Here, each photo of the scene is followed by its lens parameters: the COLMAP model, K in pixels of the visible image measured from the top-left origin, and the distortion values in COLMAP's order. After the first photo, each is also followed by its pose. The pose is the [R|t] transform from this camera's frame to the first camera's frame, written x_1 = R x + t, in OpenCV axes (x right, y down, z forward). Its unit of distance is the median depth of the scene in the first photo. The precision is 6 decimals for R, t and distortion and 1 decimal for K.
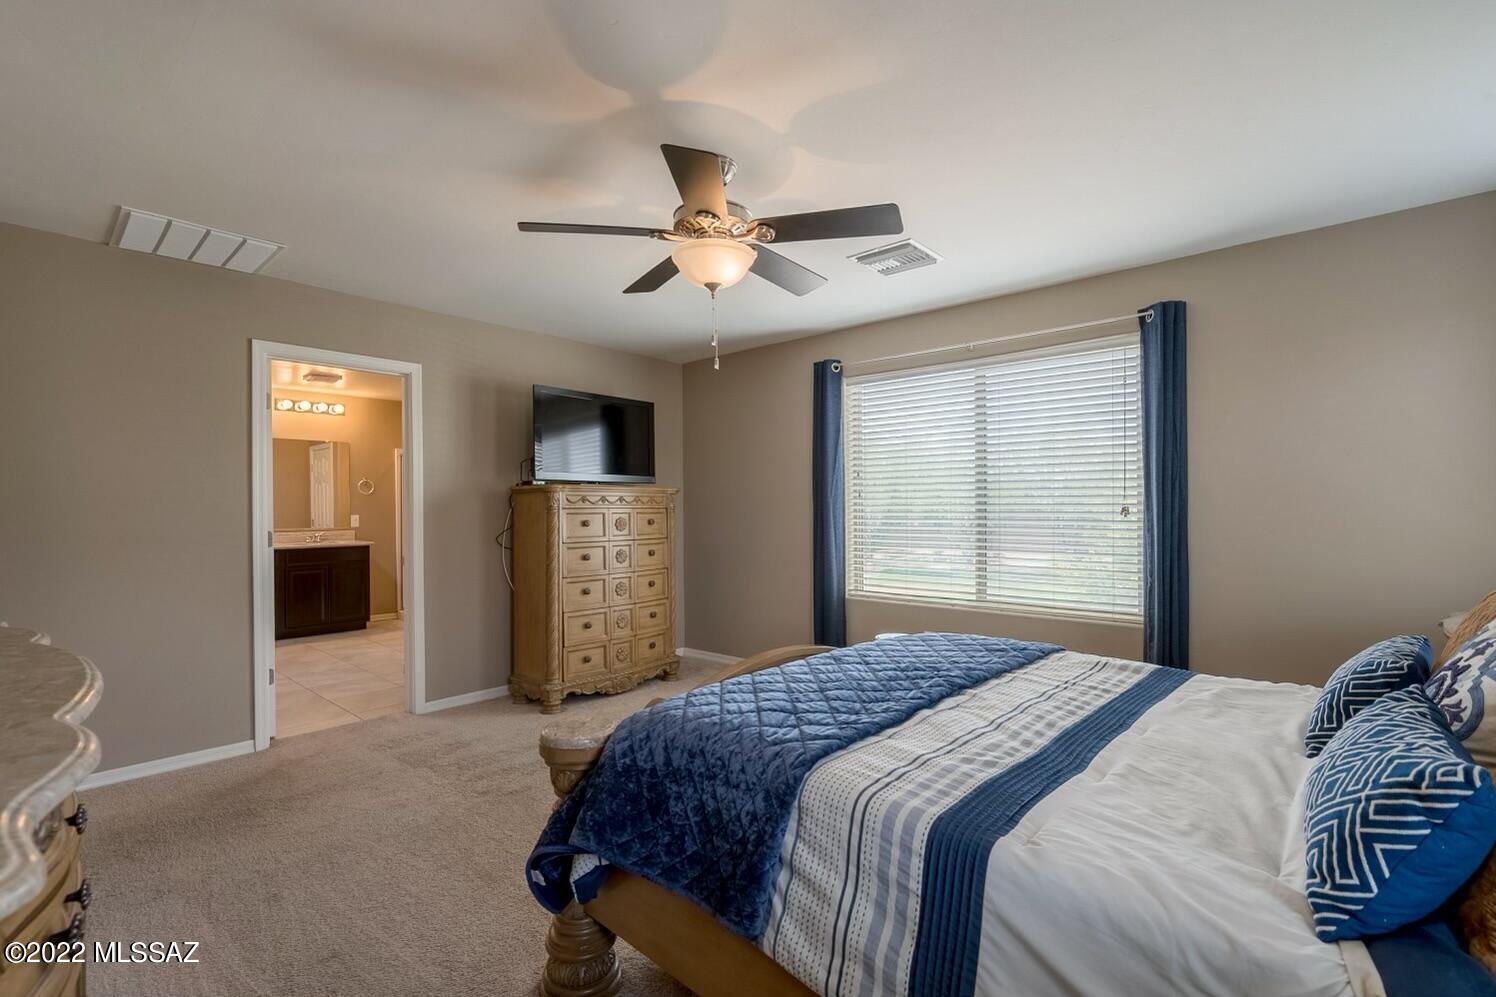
lens RADIAL K [[684.4, 0, 751.8], [0, 684.4, 523.2], [0, 0, 1]] dist [0.000010, 0.000146]
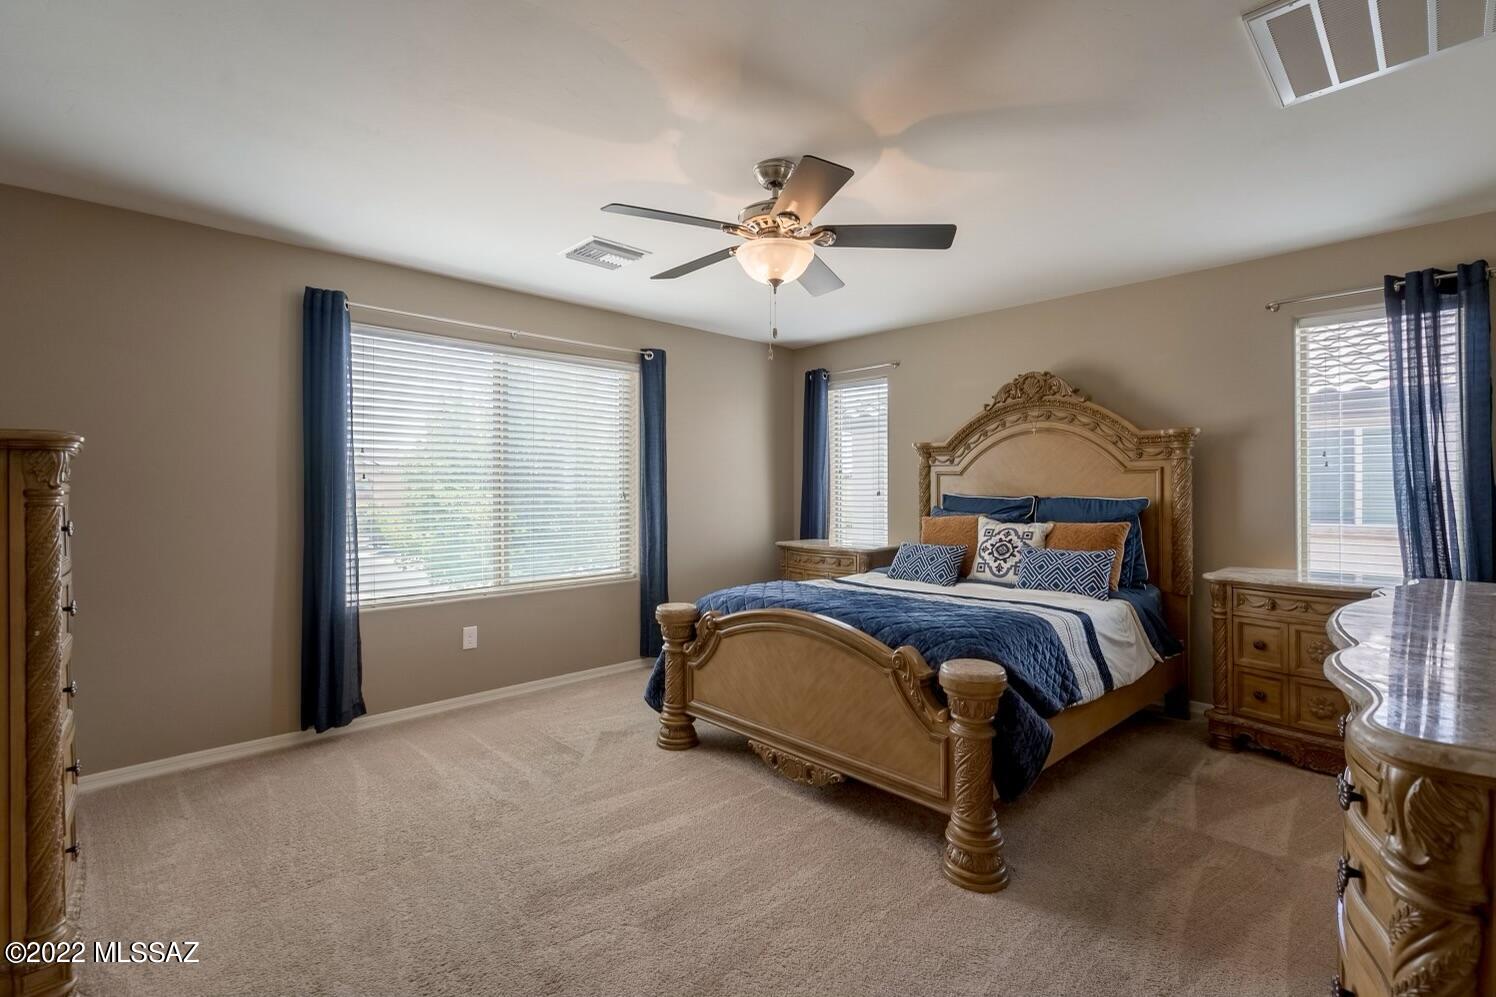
lens RADIAL K [[692.4, 0, 752.4], [0, 692.4, 494.5], [0, 0, 1]] dist [-0.000103, 0.000075]
pose [[0.067933, 0.002507, 0.997687, -0.798805], [0.027172, 0.999621, -0.004362, -0.006323], [-0.997320, 0.027405, 0.067839, 0.682616]]
